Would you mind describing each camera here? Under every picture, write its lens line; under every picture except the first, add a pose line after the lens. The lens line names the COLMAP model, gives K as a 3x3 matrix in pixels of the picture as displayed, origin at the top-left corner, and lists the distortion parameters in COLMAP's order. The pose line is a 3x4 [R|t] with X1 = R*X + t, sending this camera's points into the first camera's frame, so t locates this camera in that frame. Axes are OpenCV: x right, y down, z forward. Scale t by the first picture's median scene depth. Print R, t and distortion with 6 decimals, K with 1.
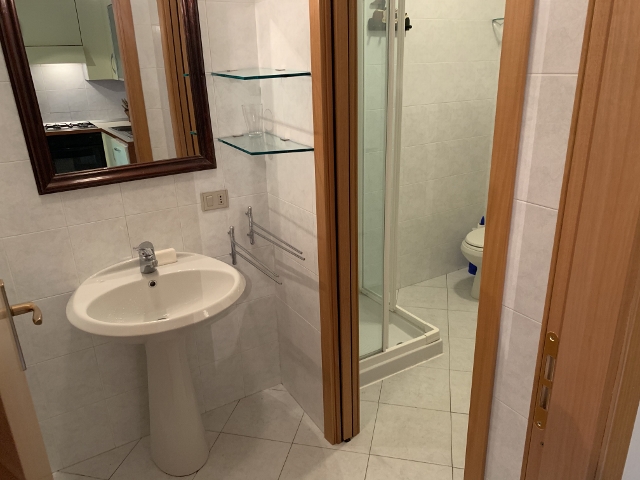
lens RADIAL K [[493.8, 0, 320.0], [0, 493.8, 240.0], [0, 0, 1]] dist [0.041631, -0.063082]
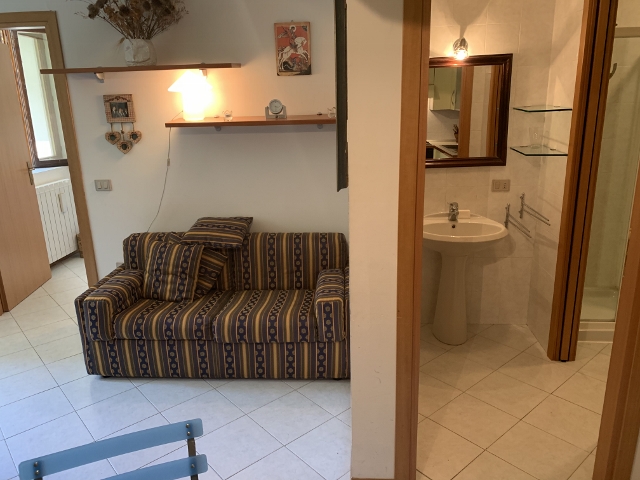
lens RADIAL K [[493.8, 0, 320.0], [0, 493.8, 240.0], [0, 0, 1]] dist [0.041631, -0.063082]
pose [[0.814233, 0.165294, -0.556509, 0.230142], [-0.195472, 0.980695, 0.005290, 0.195700], [0.546640, 0.104475, 0.830825, -0.626287]]
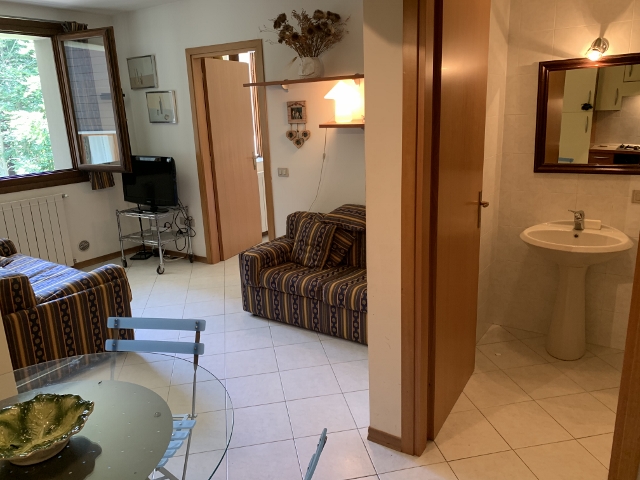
lens RADIAL K [[491.5, 0, 325.7], [0, 491.5, 238.0], [0, 0, 1]] dist [0.050710, -0.065768]
pose [[0.417486, 0.244979, -0.875038, 0.682543], [-0.289419, 0.948672, 0.127510, 0.113532], [0.861361, 0.200019, 0.466959, -0.435896]]
